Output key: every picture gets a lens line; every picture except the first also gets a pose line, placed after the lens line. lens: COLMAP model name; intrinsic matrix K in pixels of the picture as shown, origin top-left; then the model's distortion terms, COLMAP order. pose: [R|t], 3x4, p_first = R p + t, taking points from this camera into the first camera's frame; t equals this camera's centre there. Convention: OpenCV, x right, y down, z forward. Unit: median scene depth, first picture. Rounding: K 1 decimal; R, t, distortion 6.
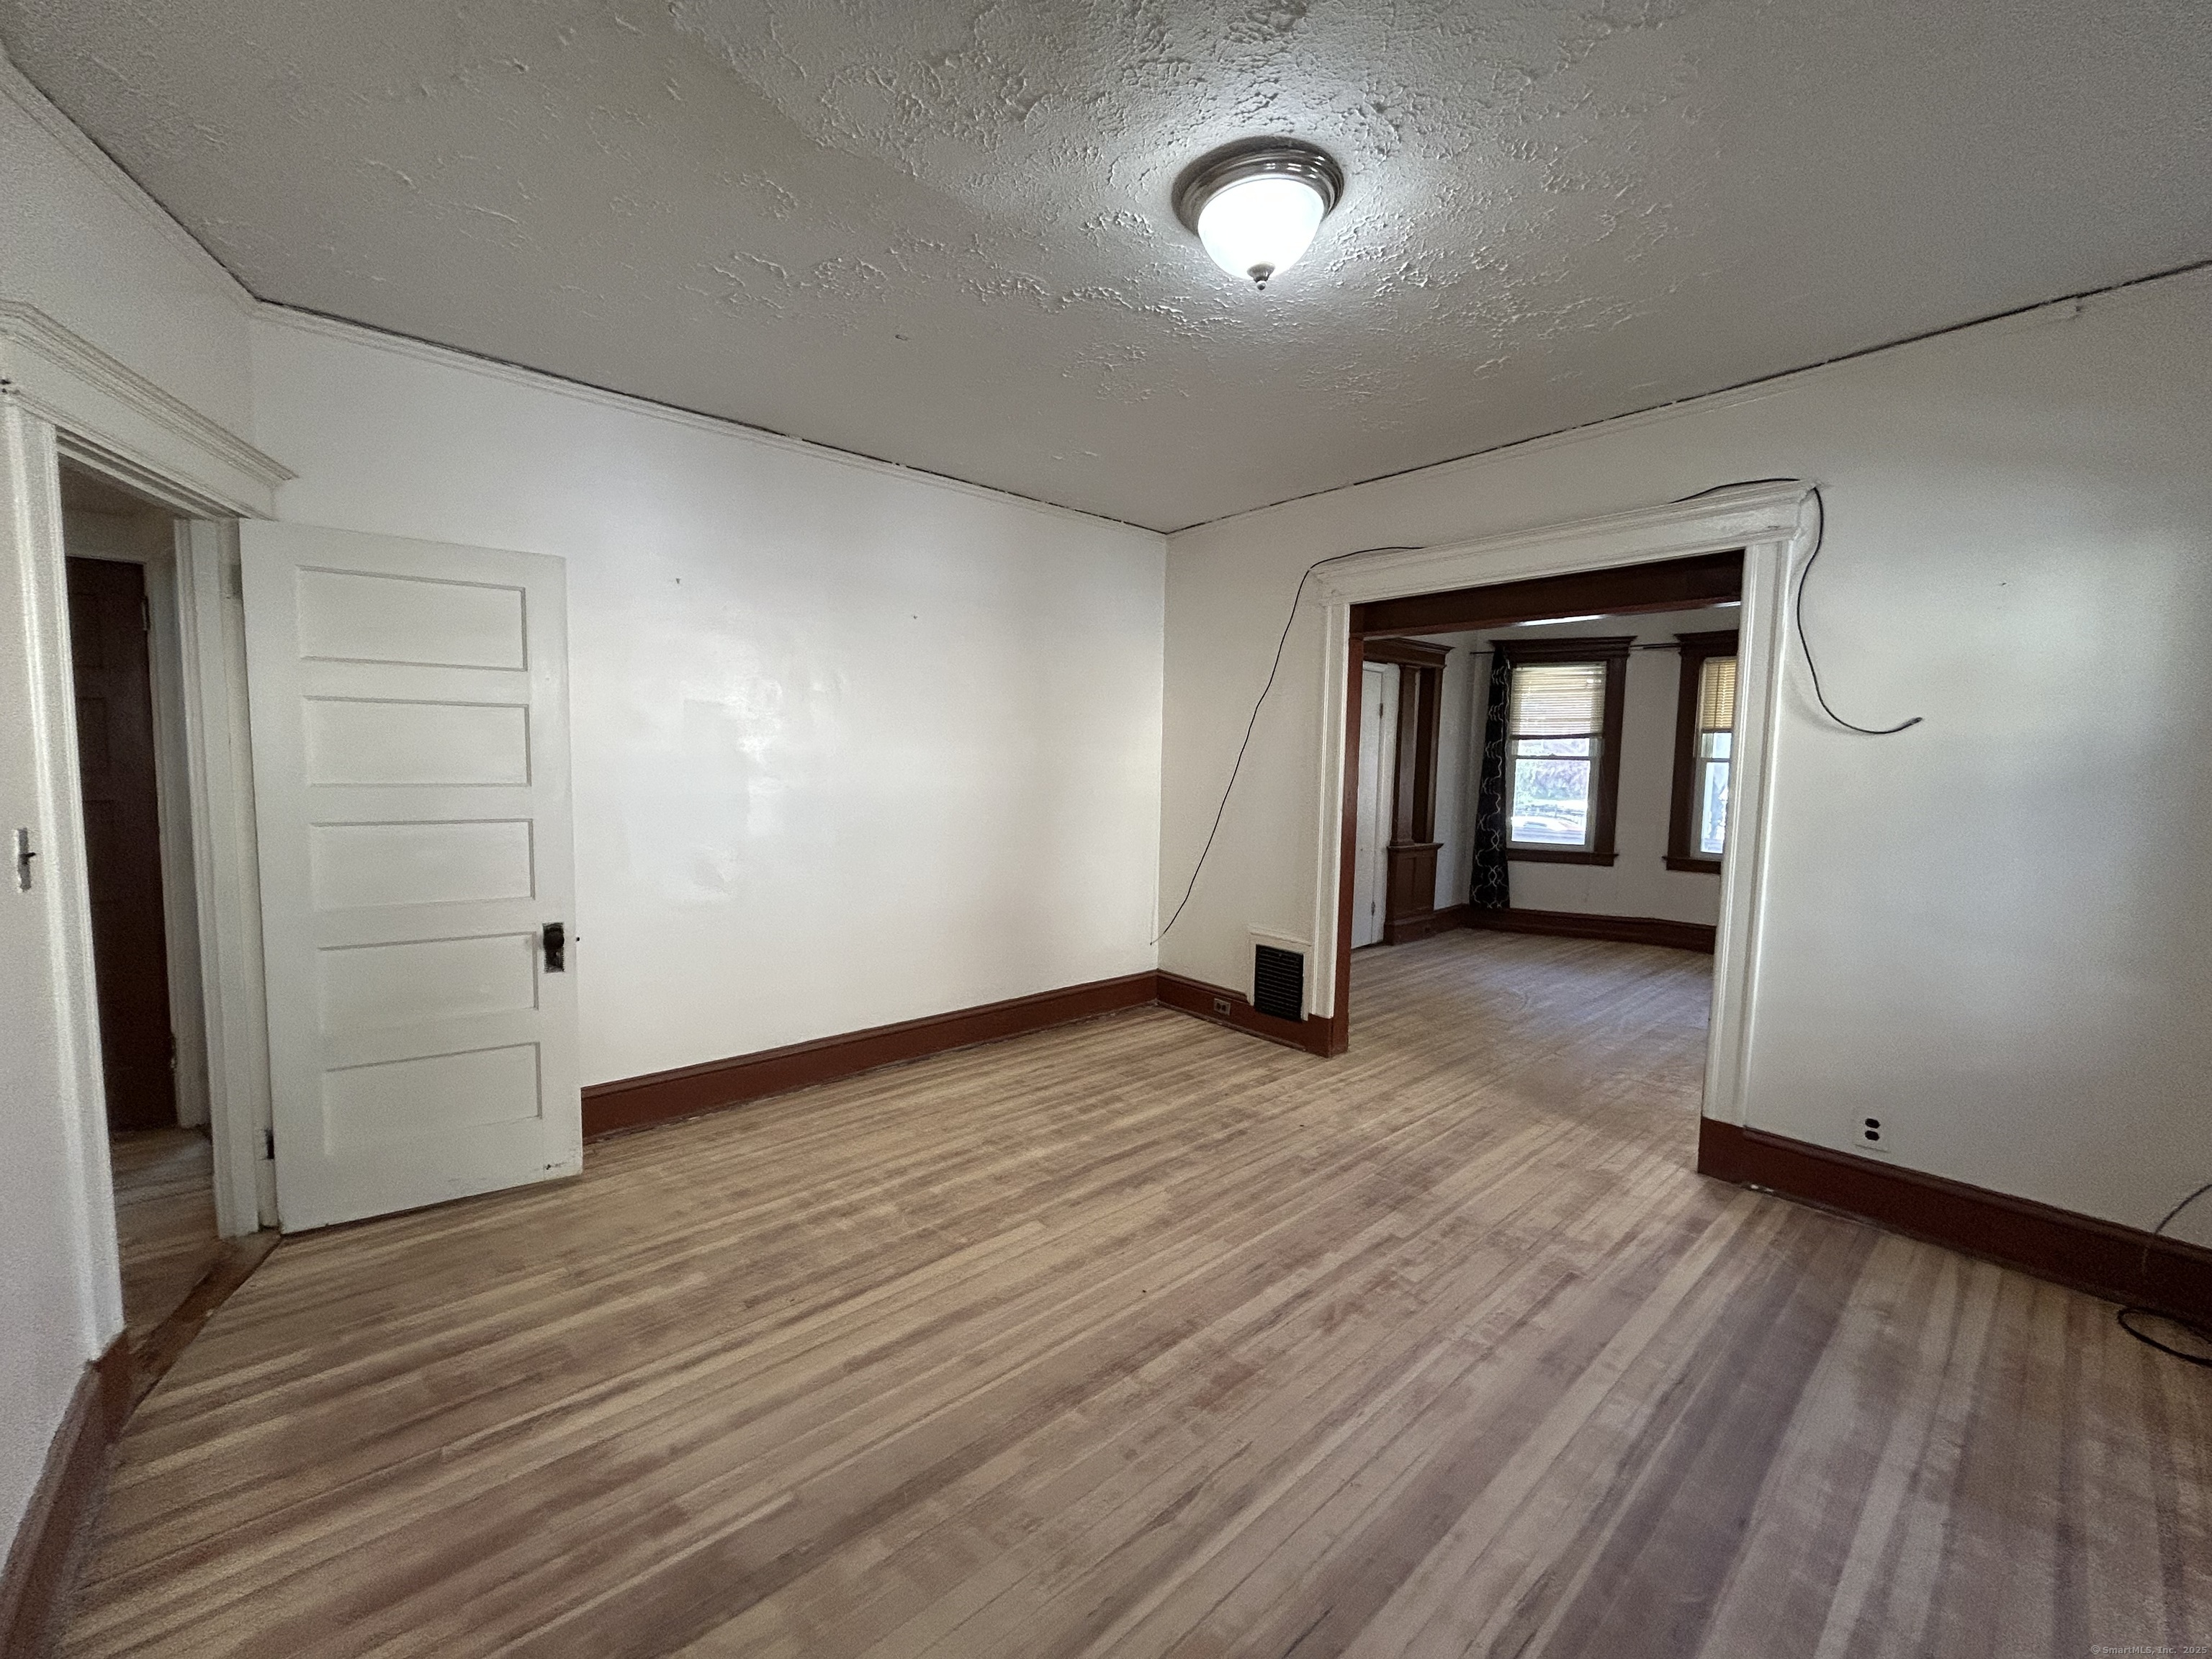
lens RADIAL K [[889.9, 0, 1099.5], [0, 889.9, 824.6], [0, 0, 1]] dist [-0.002669, 0.000610]
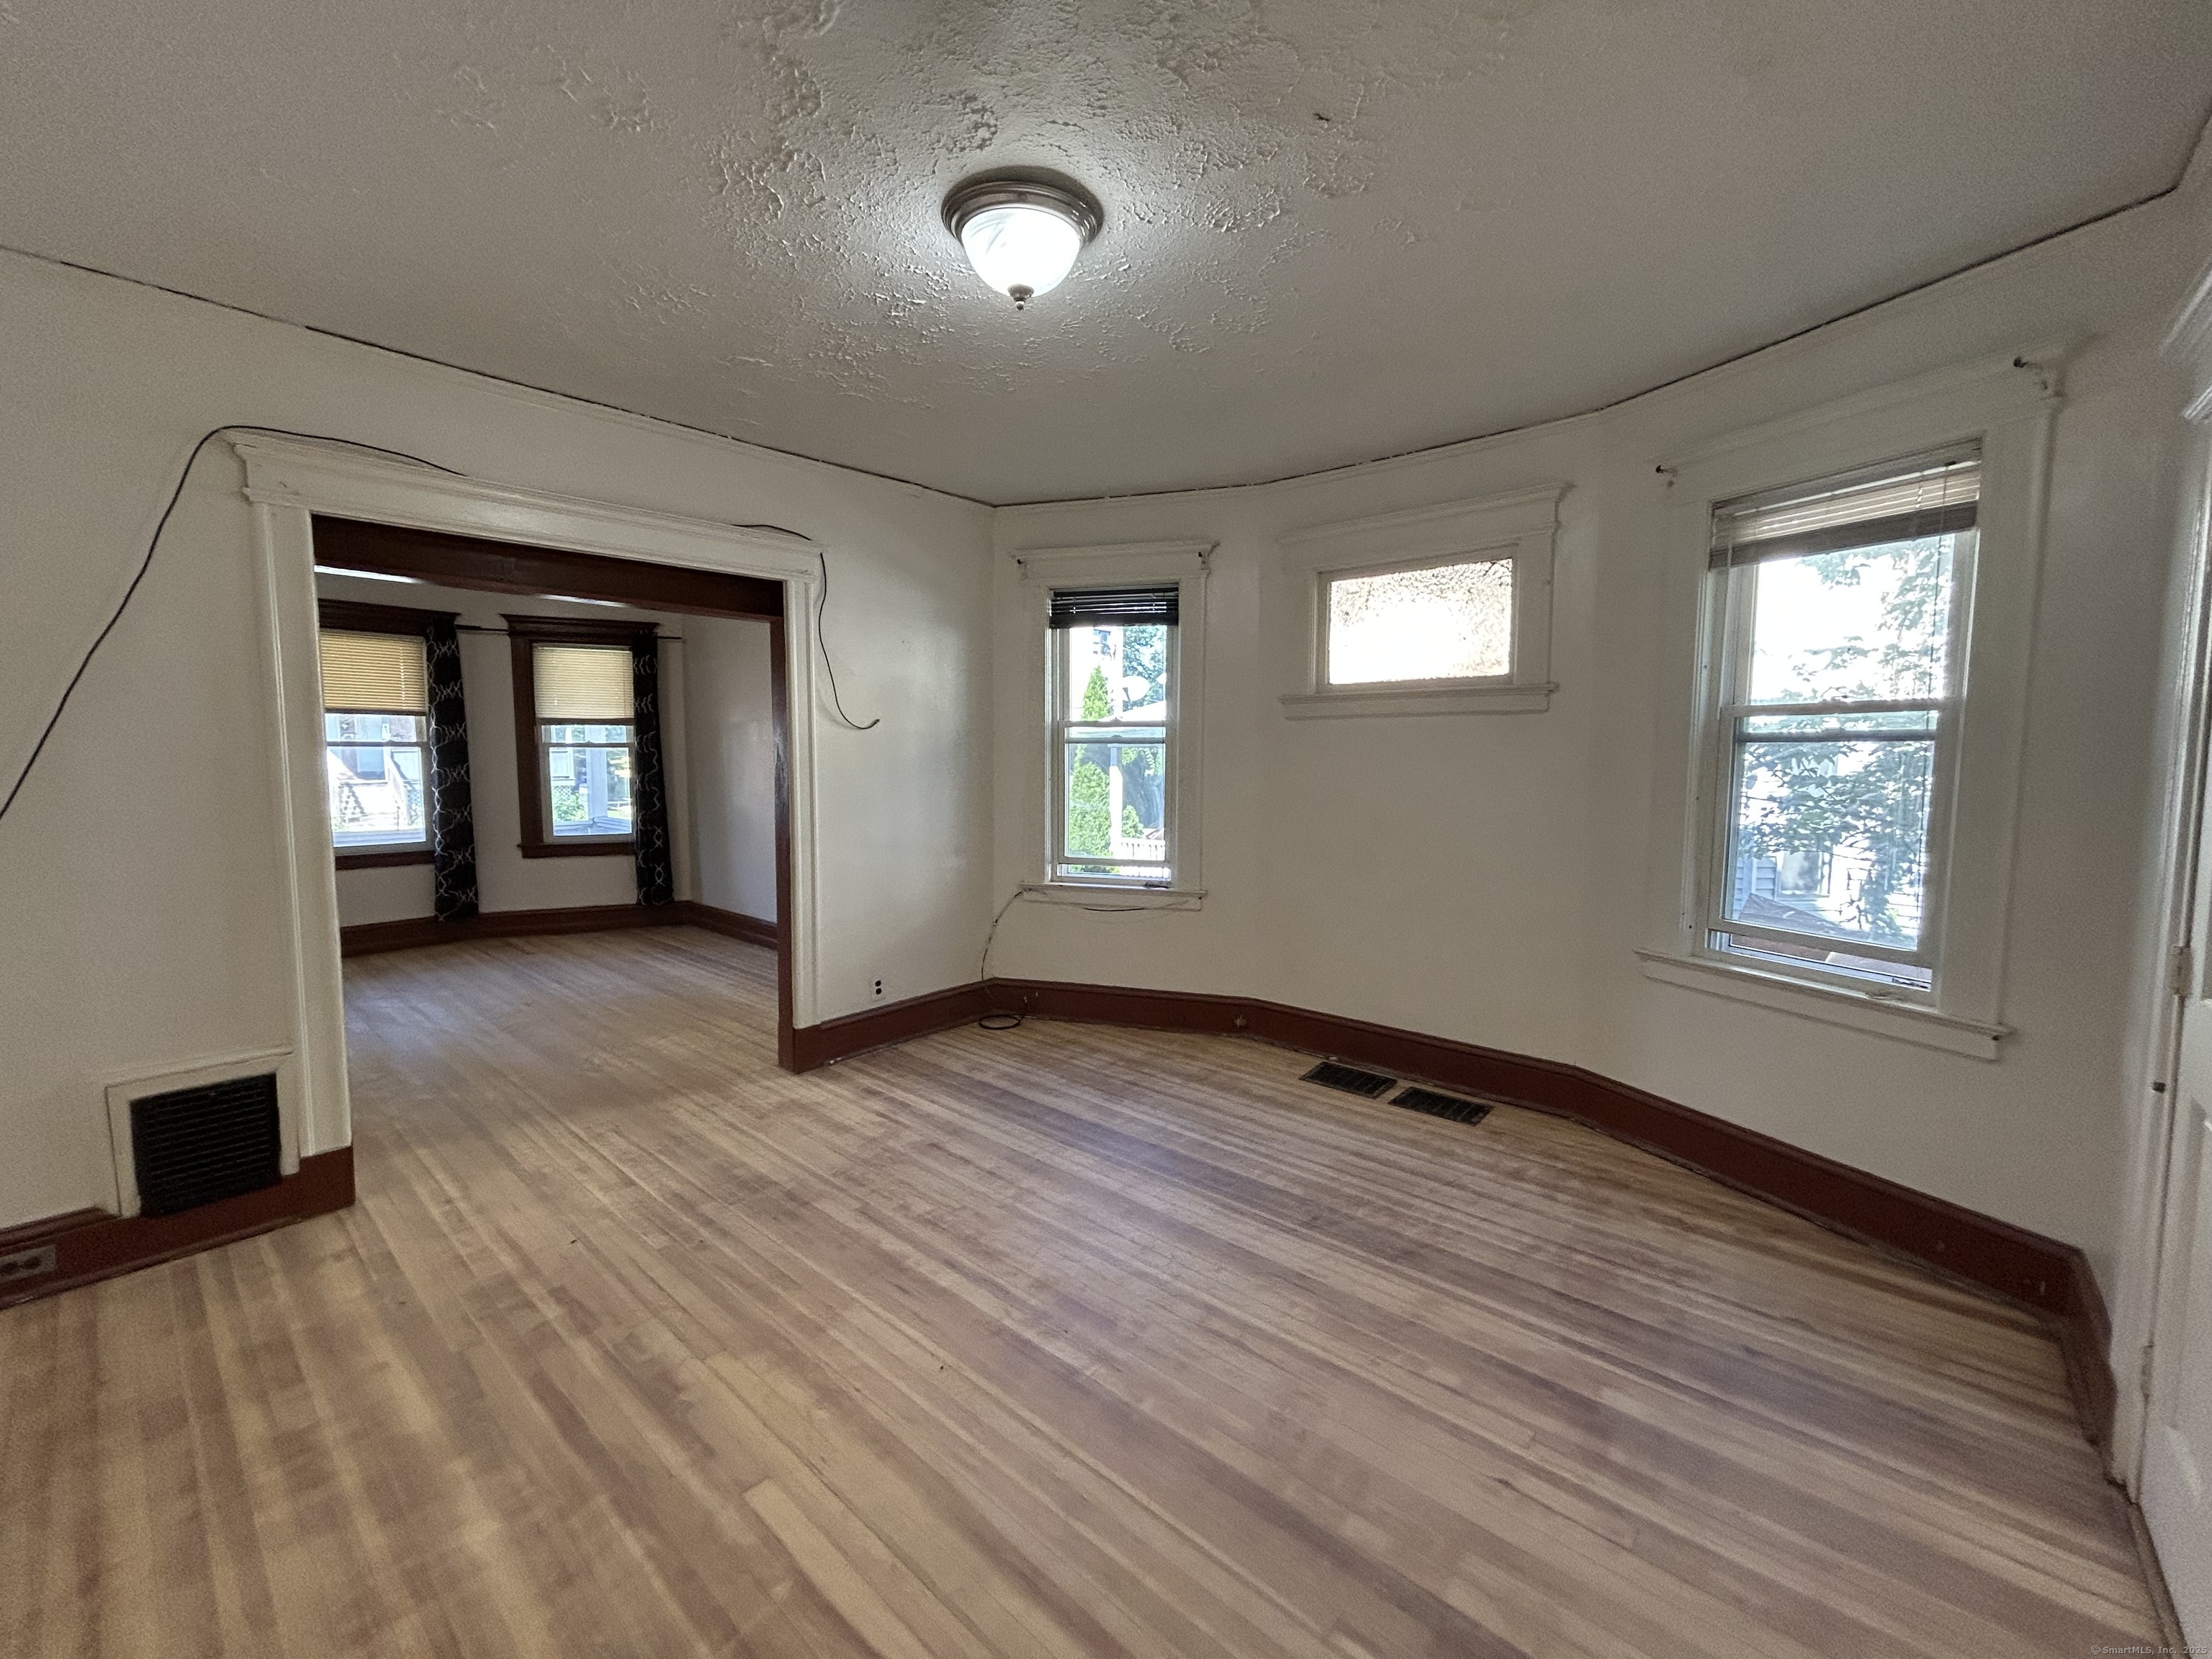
lens RADIAL K [[889.9, 0, 1099.5], [0, 889.9, 824.6], [0, 0, 1]] dist [-0.002669, 0.000610]
pose [[-0.122646, -0.099047, 0.987496, -0.677798], [0.072994, 0.991412, 0.108505, -0.075727], [-0.989762, 0.085389, -0.114363, 0.786424]]
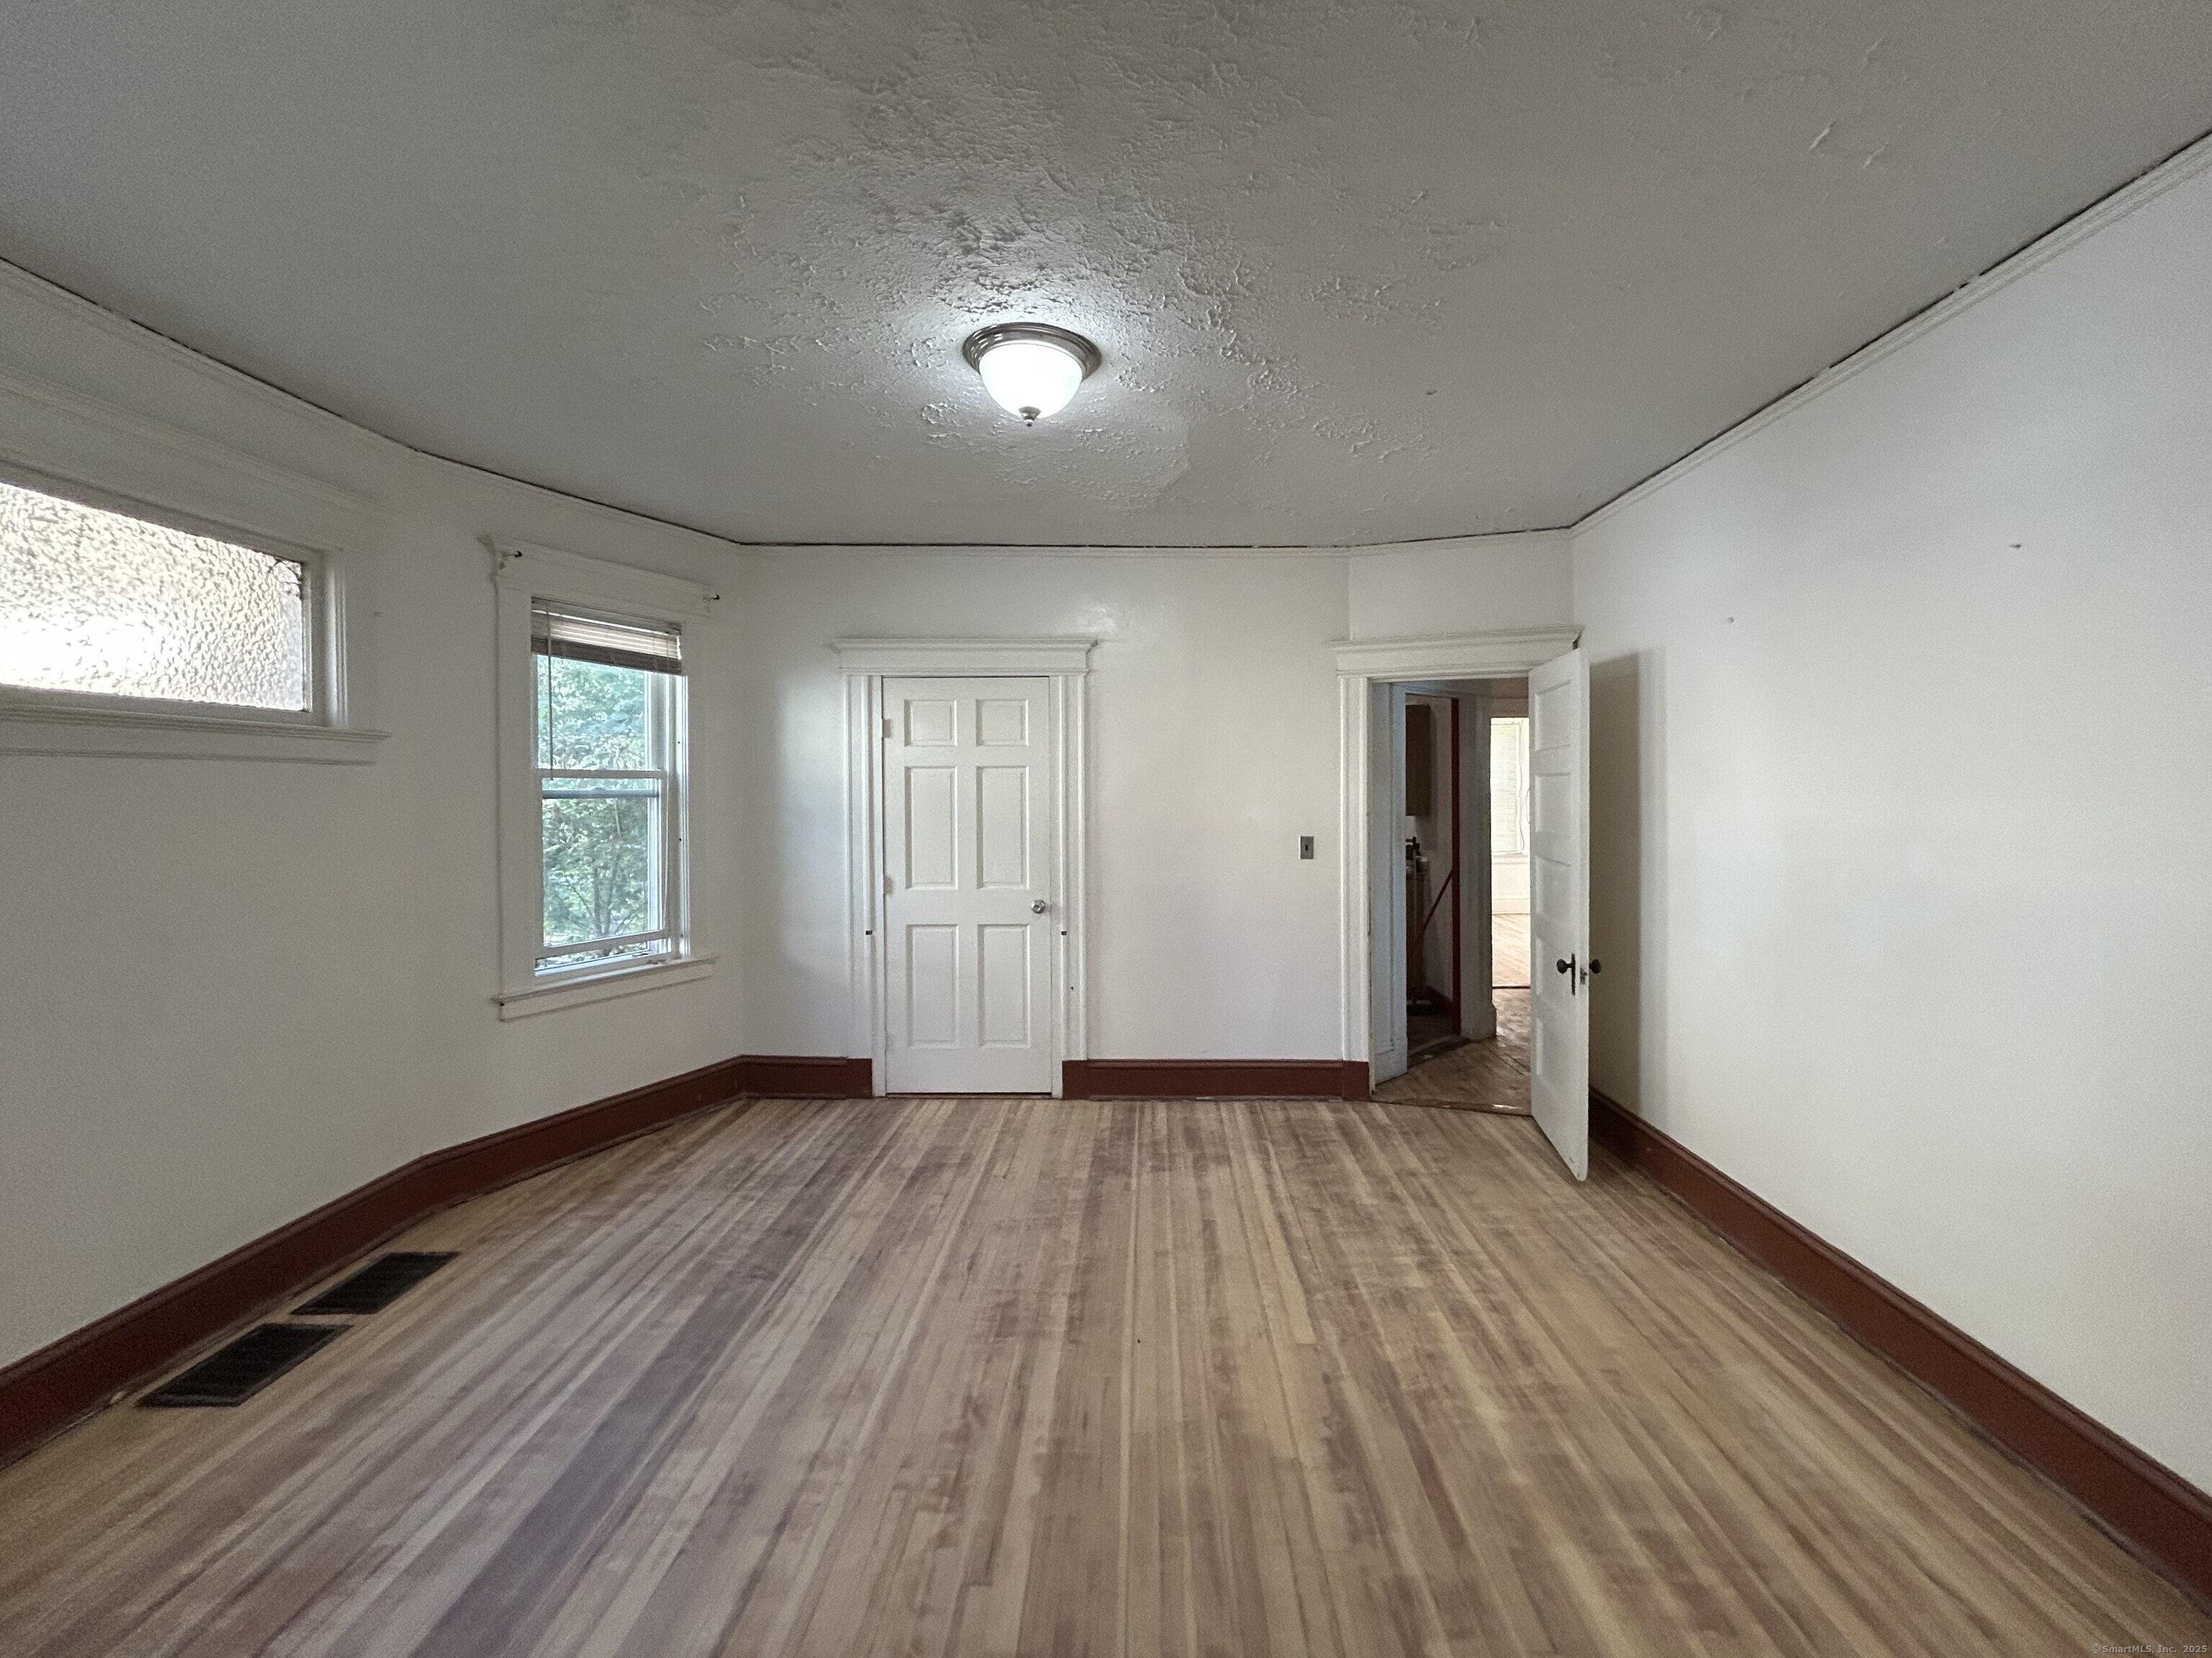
lens RADIAL K [[937.8, 0, 1139.8], [0, 937.8, 793.0], [0, 0, 1]] dist [-0.001468, 0.000385]
pose [[-0.668475, -0.011691, -0.743643, 0.741447], [-0.064389, 0.997032, 0.042206, -0.124239], [0.740942, 0.076096, -0.667244, 1.452541]]
